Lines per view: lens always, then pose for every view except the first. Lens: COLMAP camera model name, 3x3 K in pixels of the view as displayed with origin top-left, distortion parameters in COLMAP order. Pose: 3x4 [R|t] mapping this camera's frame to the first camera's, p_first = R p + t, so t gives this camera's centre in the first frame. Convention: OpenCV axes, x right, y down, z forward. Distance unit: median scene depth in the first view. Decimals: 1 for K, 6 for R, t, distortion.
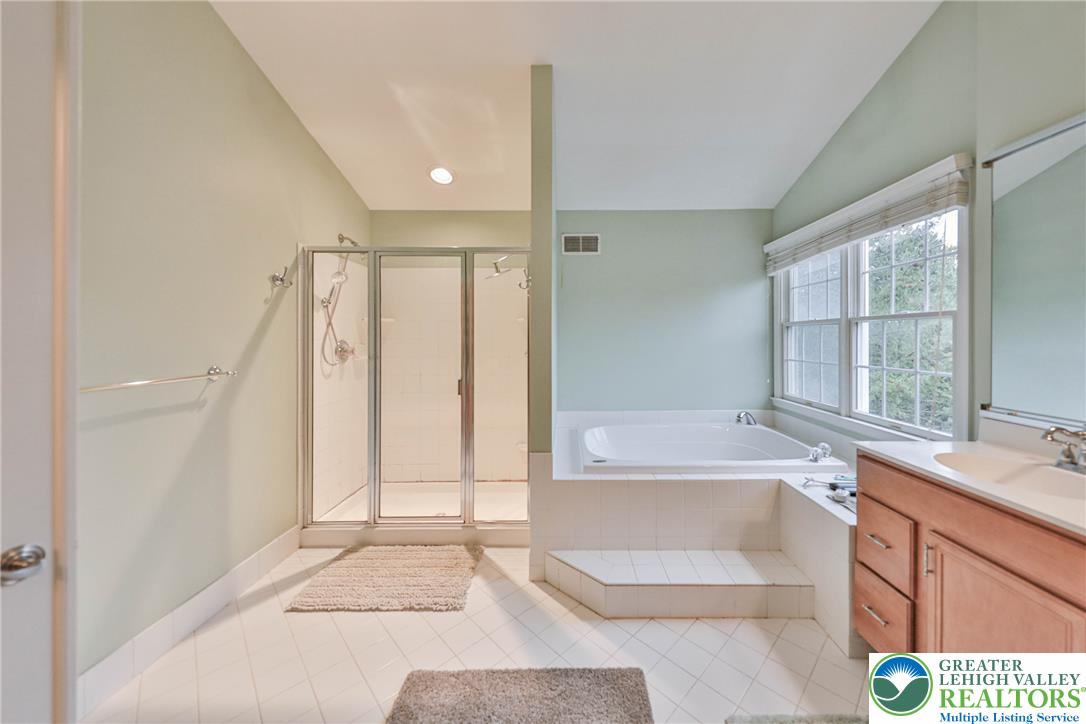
lens RADIAL K [[377.1, 0, 572.6], [0, 377.1, 338.9], [0, 0, 1]] dist [0.006430, -0.000113]
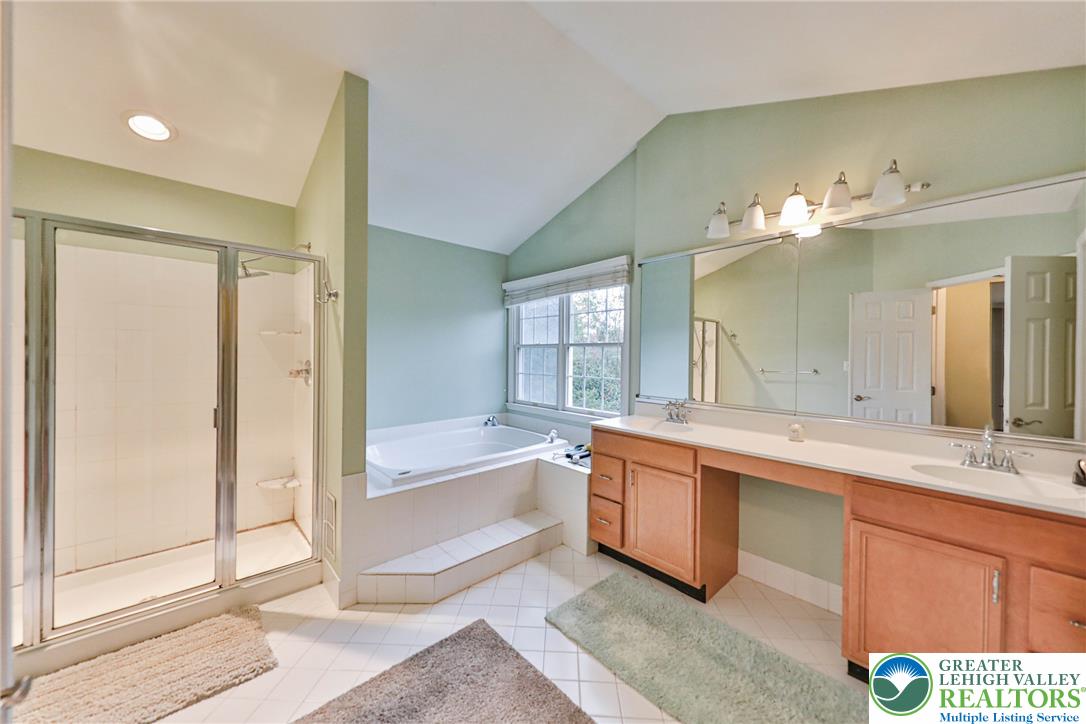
lens RADIAL K [[375.0, 0, 542.4], [0, 375.0, 359.6], [0, 0, 1]] dist [0.017740, -0.006884]
pose [[0.749997, -0.000719, 0.661441, -0.350679], [-0.008058, 0.999915, 0.010225, -0.009237], [-0.661393, -0.012998, 0.749927, -0.050588]]
